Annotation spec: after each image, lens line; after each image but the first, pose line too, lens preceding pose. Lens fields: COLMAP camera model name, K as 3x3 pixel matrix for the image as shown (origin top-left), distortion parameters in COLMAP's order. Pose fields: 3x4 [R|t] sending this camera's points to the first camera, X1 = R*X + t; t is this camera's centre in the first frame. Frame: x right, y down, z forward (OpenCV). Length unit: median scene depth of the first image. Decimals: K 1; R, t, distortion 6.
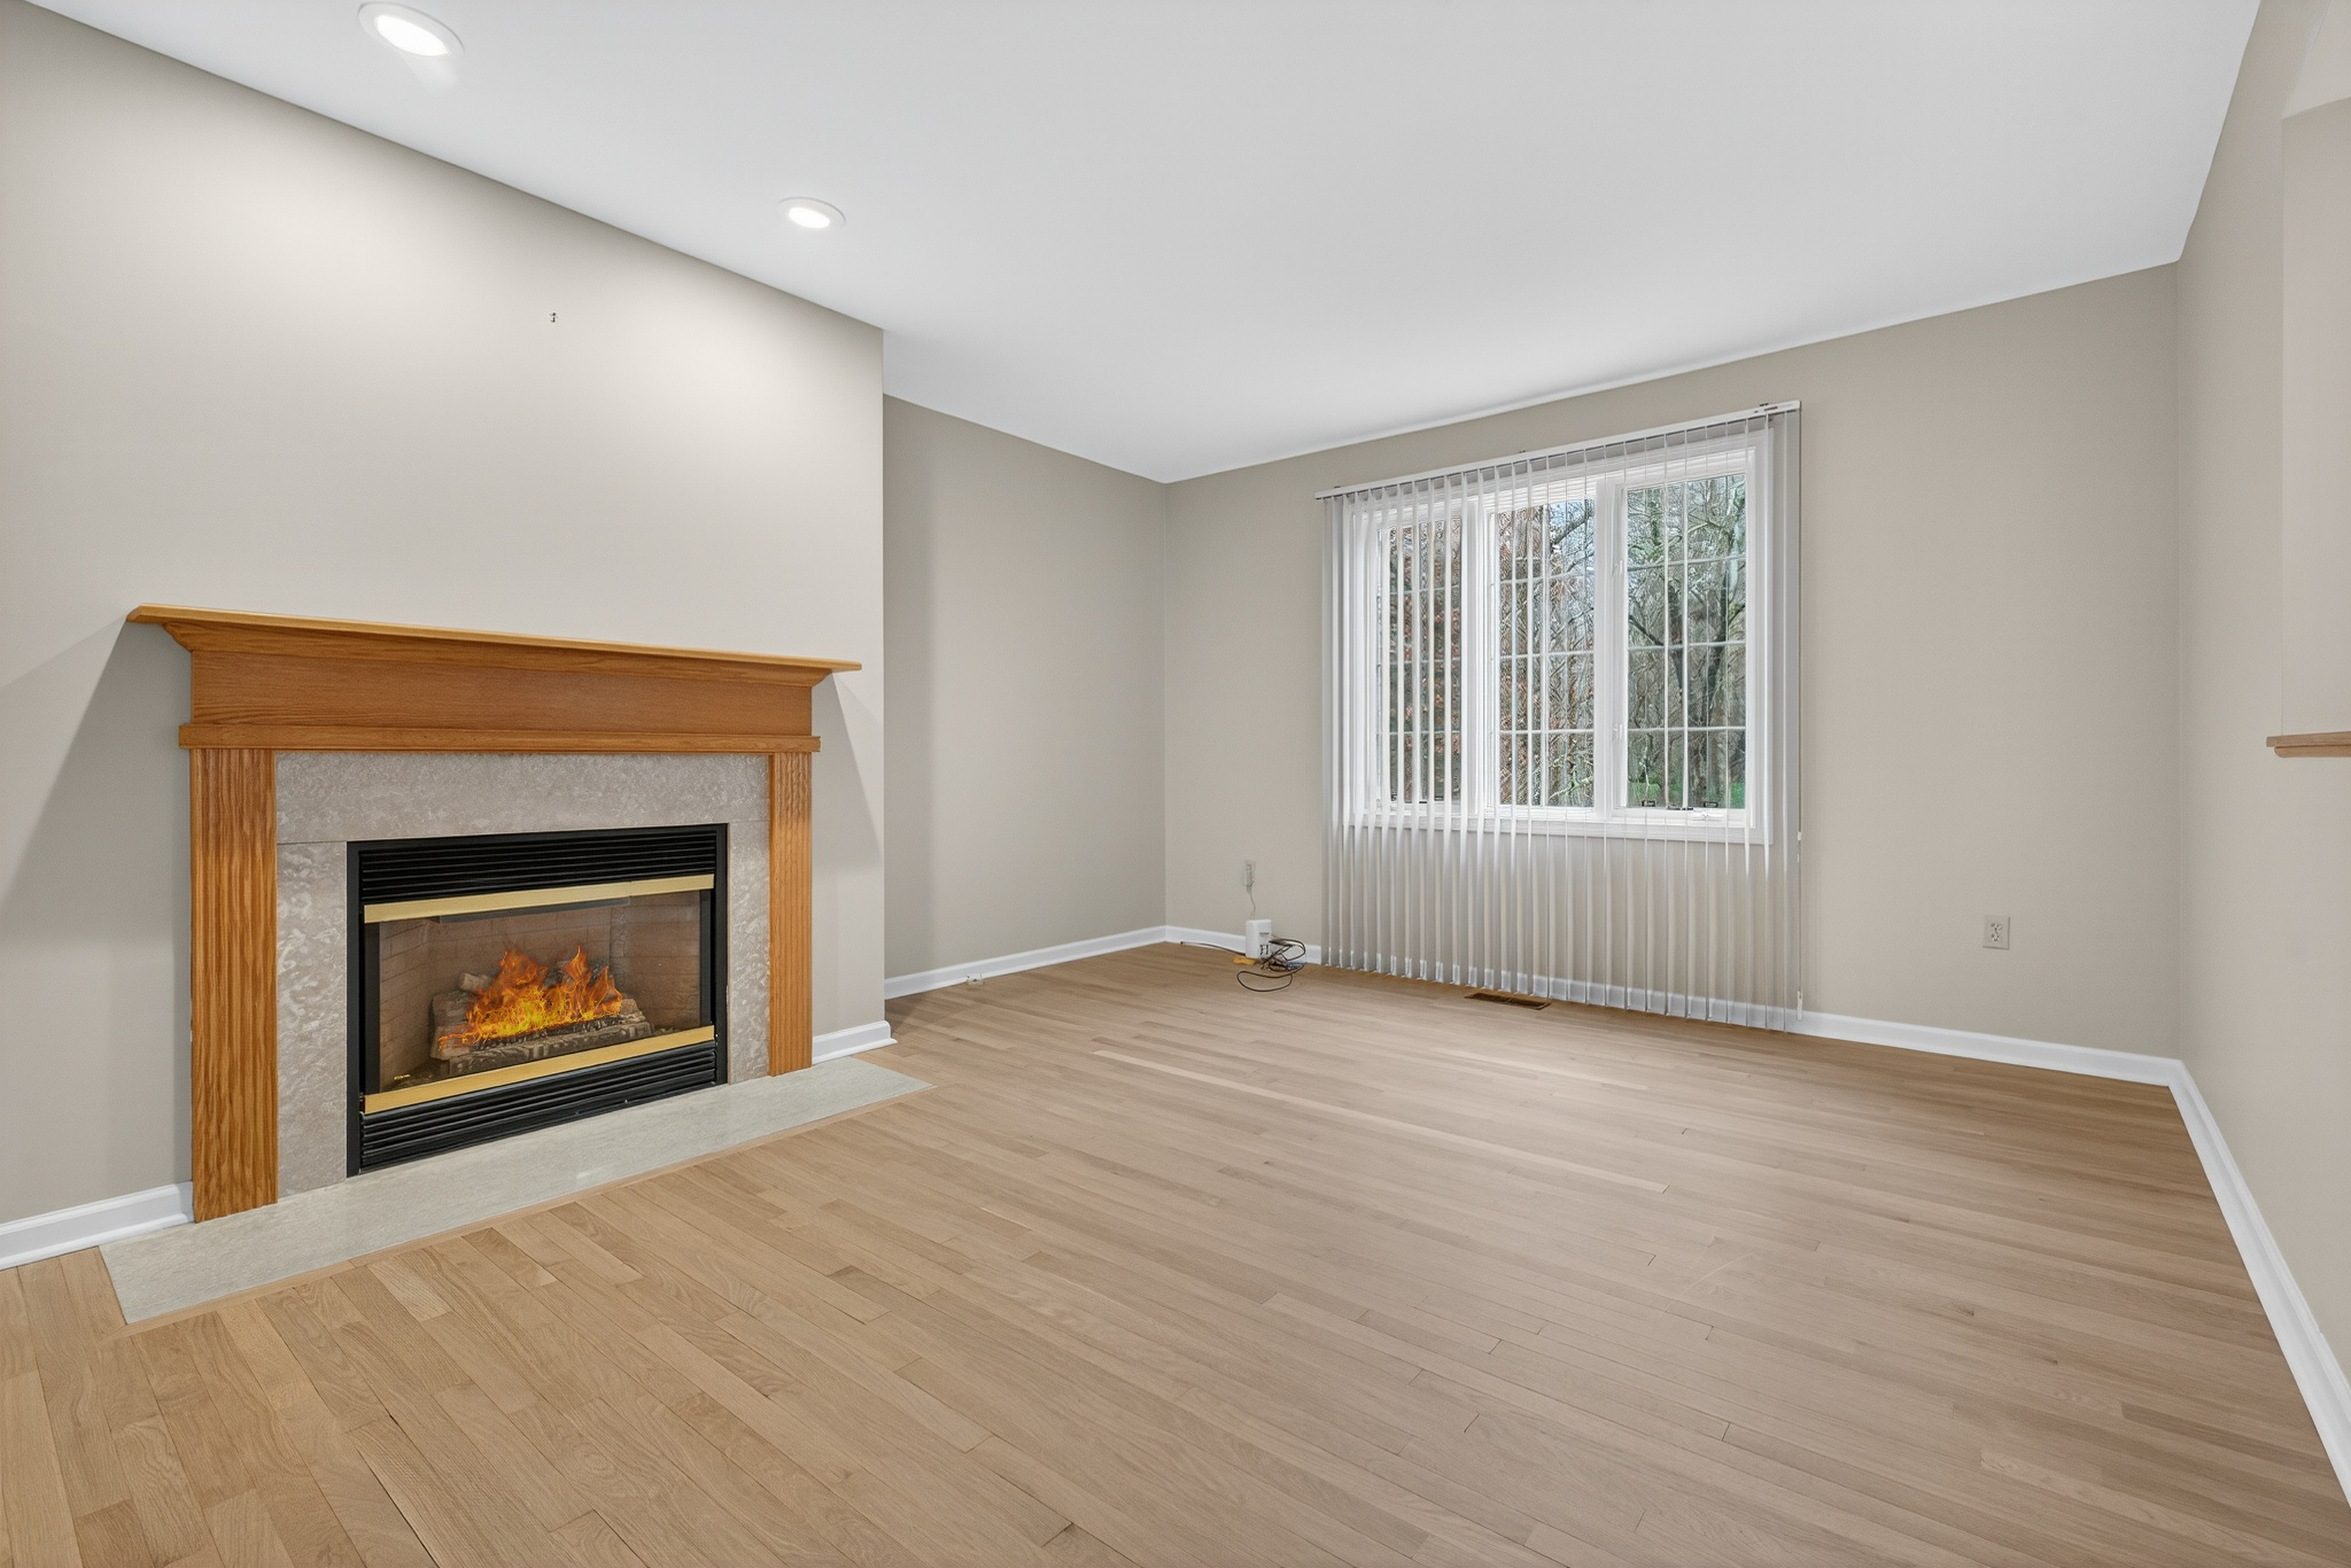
lens RADIAL K [[1037.7, 0, 1170.5], [0, 1037.7, 755.7], [0, 0, 1]] dist [0.002497, 0.000242]
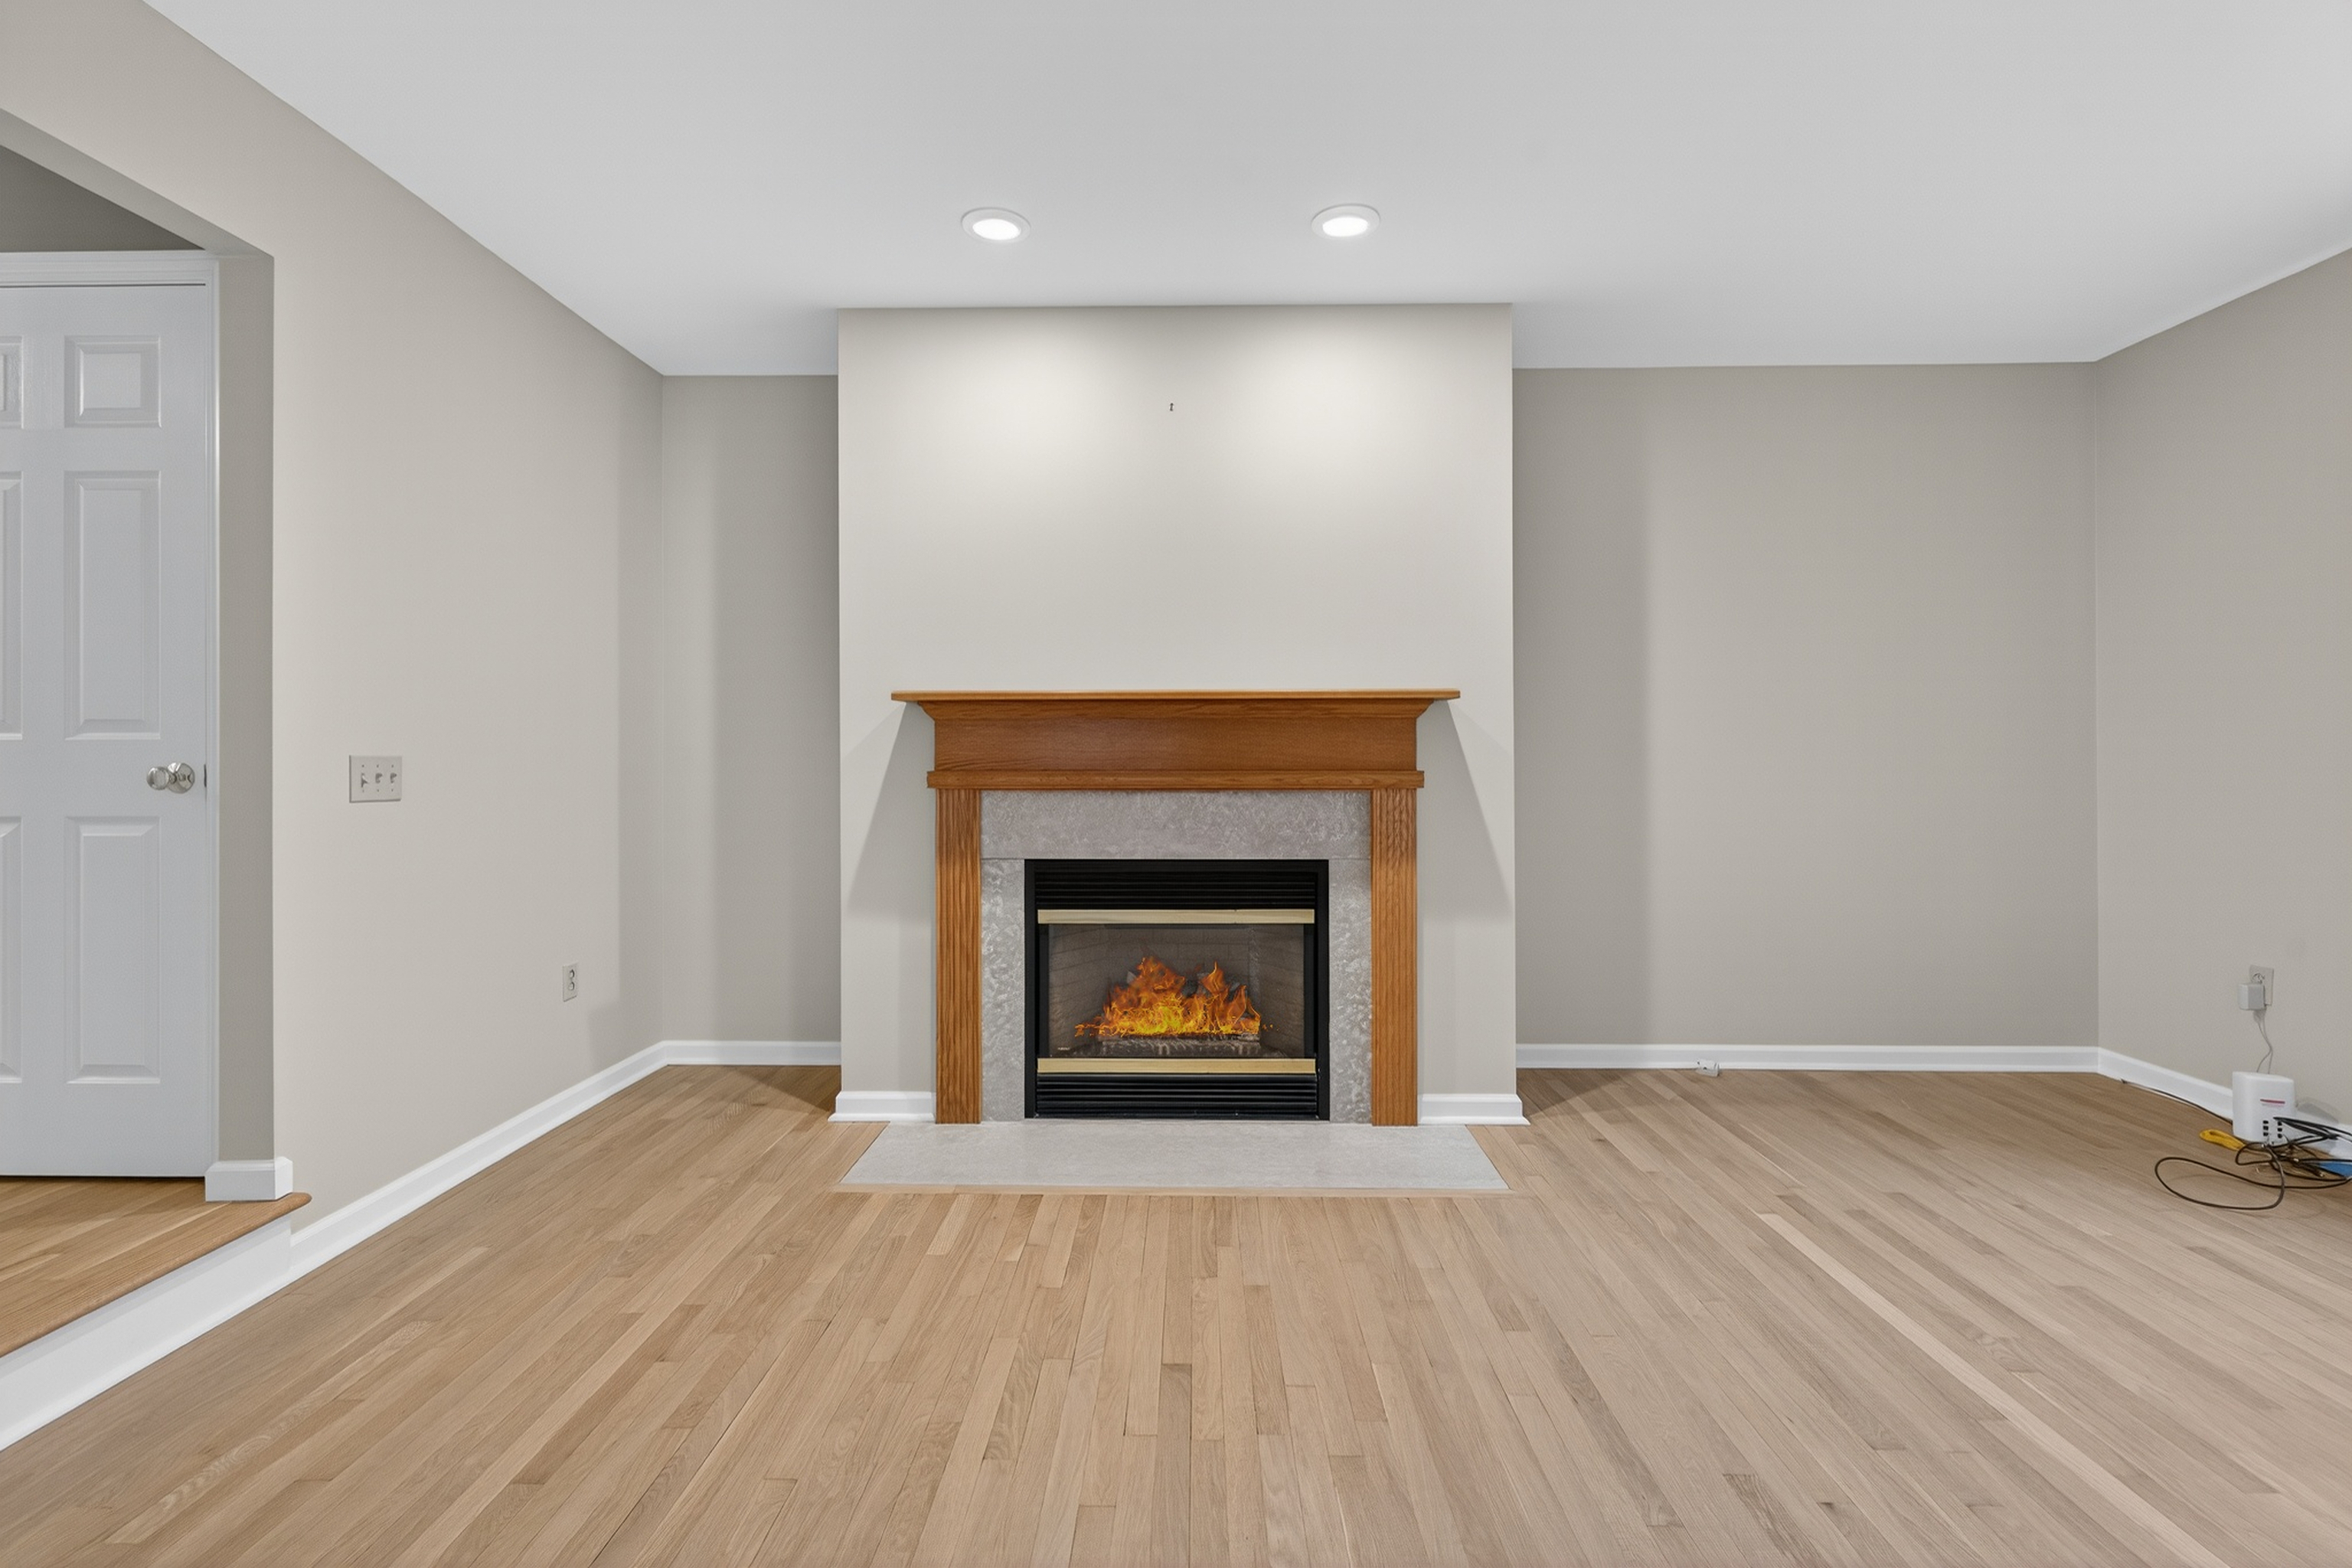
lens RADIAL K [[1038.2, 0, 1171.0], [0, 1038.2, 755.7], [0, 0, 1]] dist [0.002497, 0.000242]
pose [[0.615320, -0.007325, -0.788243, 0.296975], [0.006021, 0.999971, -0.004592, -0.034392], [0.788254, -0.001920, 0.615347, 0.296206]]
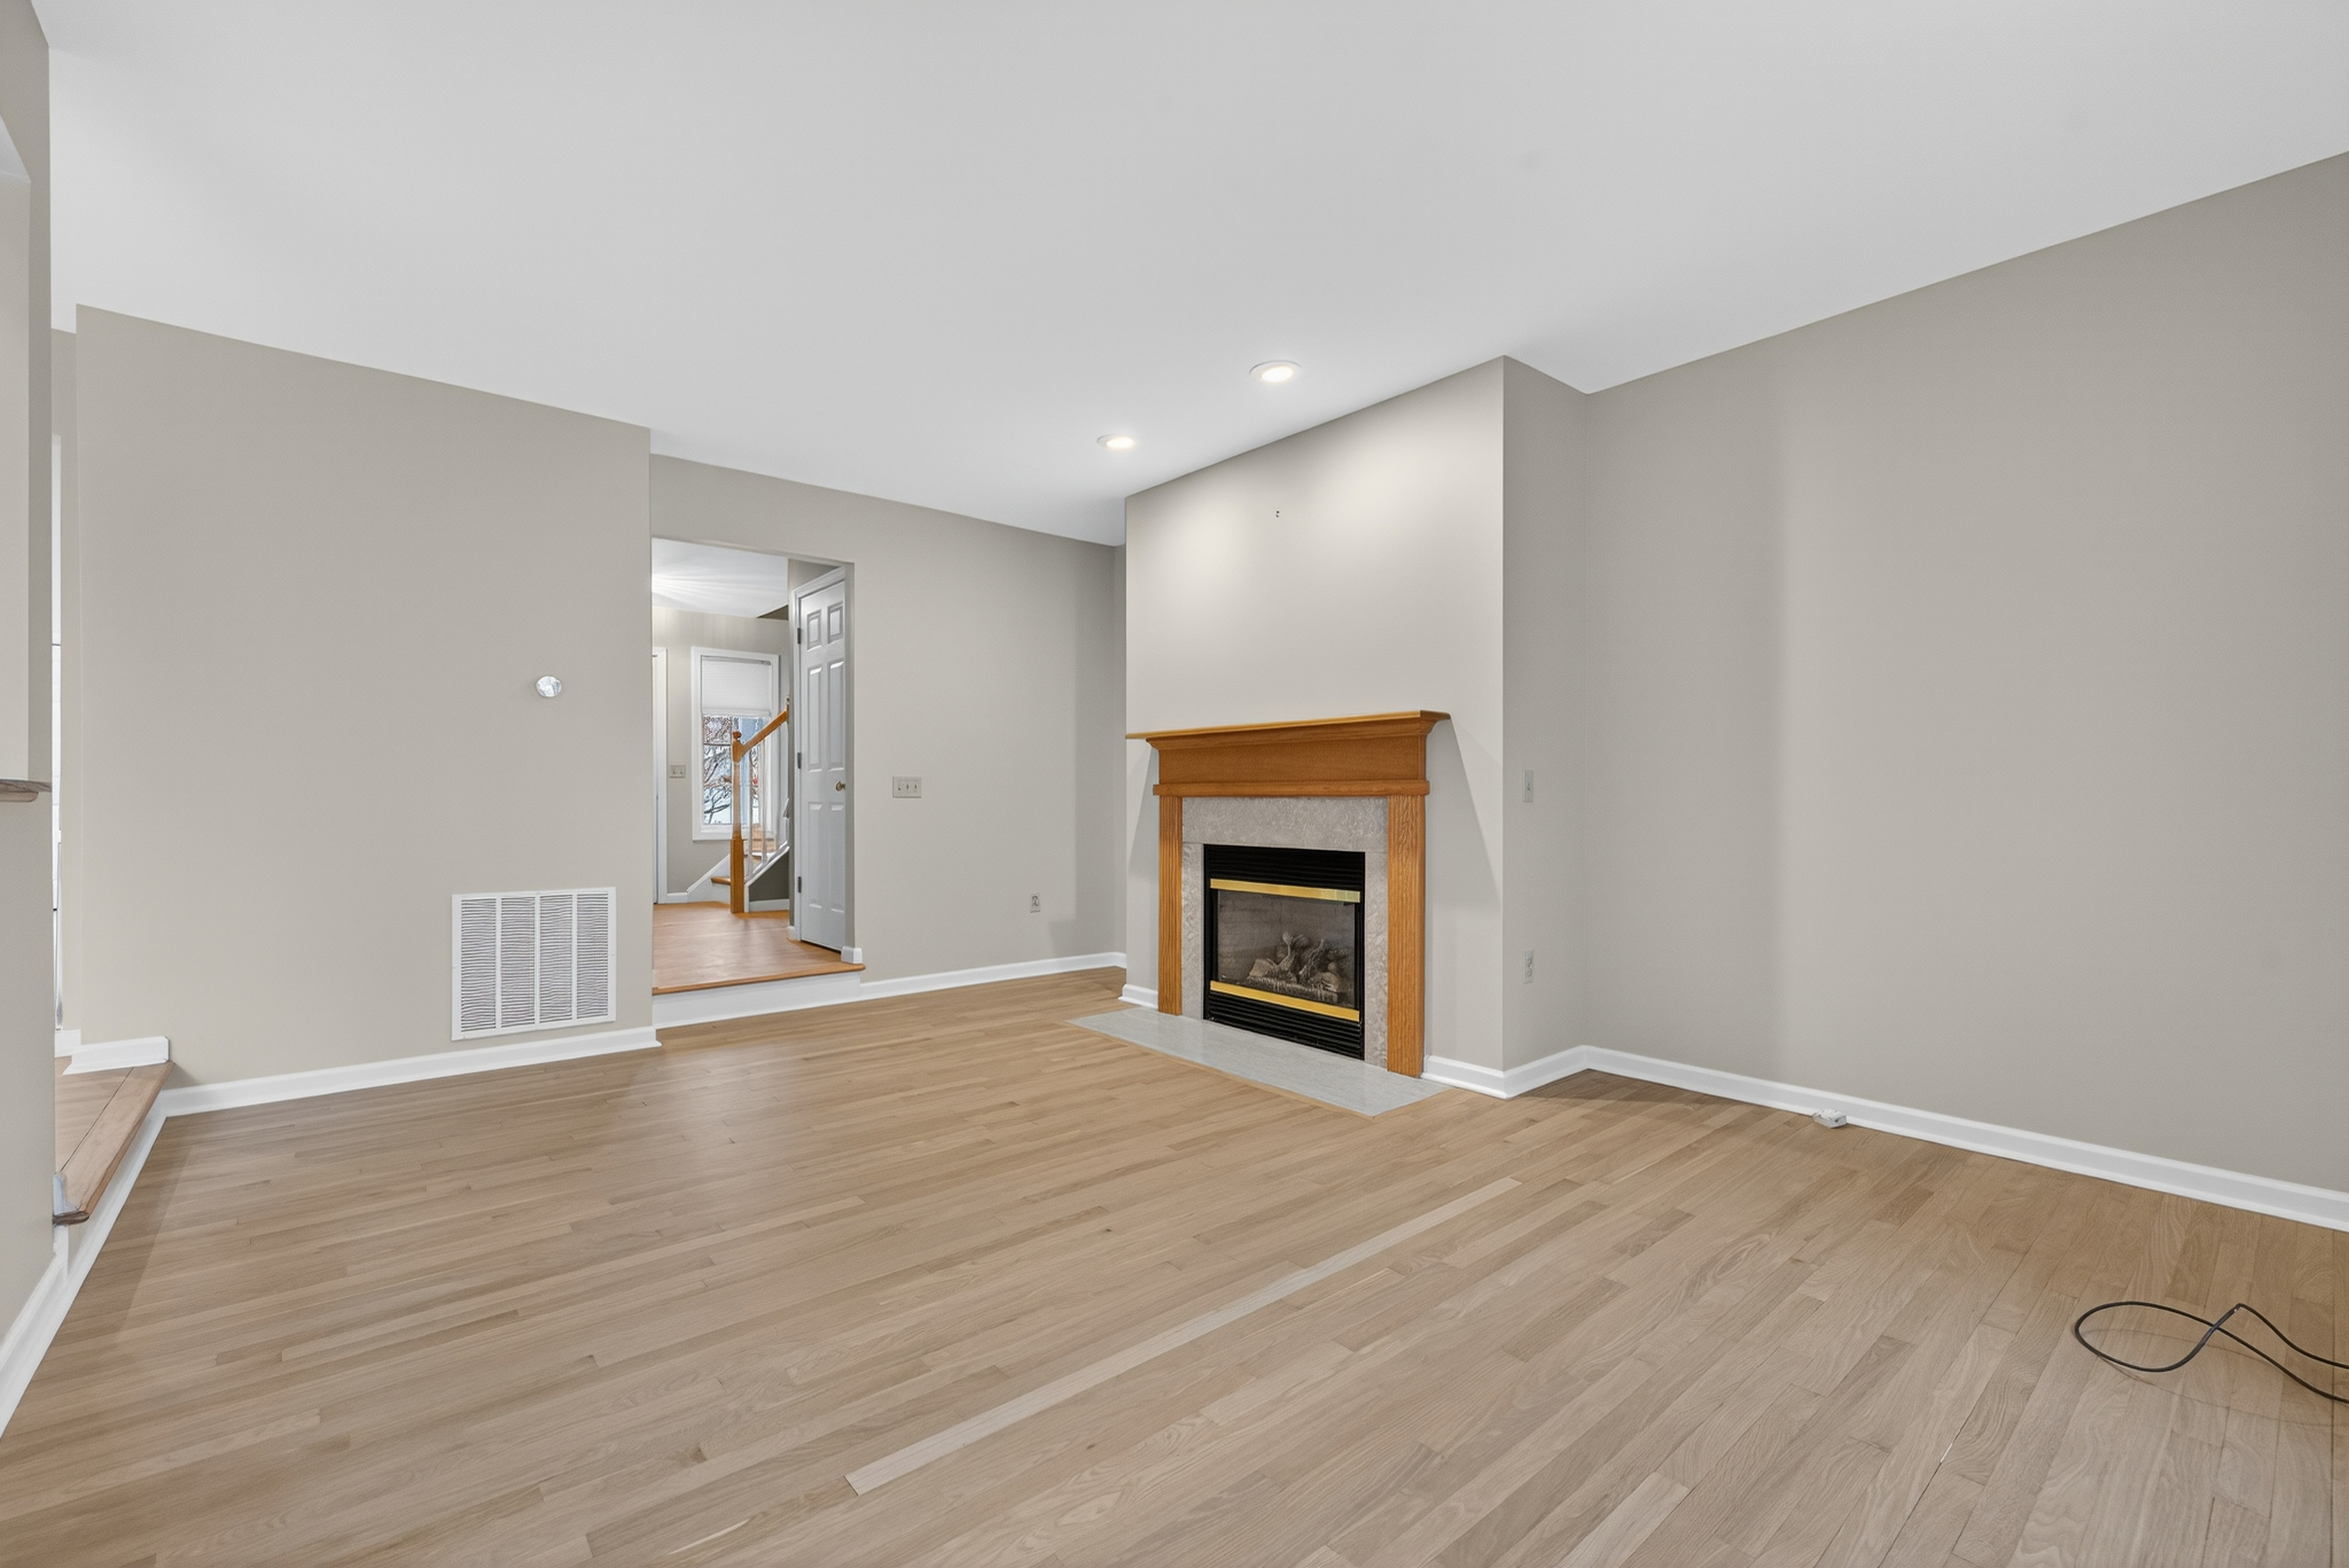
lens RADIAL K [[981.4, 0, 1162.0], [0, 981.4, 794.6], [0, 0, 1]] dist [0.001347, -0.000134]
pose [[-0.184708, -0.004430, -0.982783, 0.856427], [0.004403, 0.999976, -0.005335, 0.001321], [0.982784, -0.005312, -0.184684, 1.081872]]
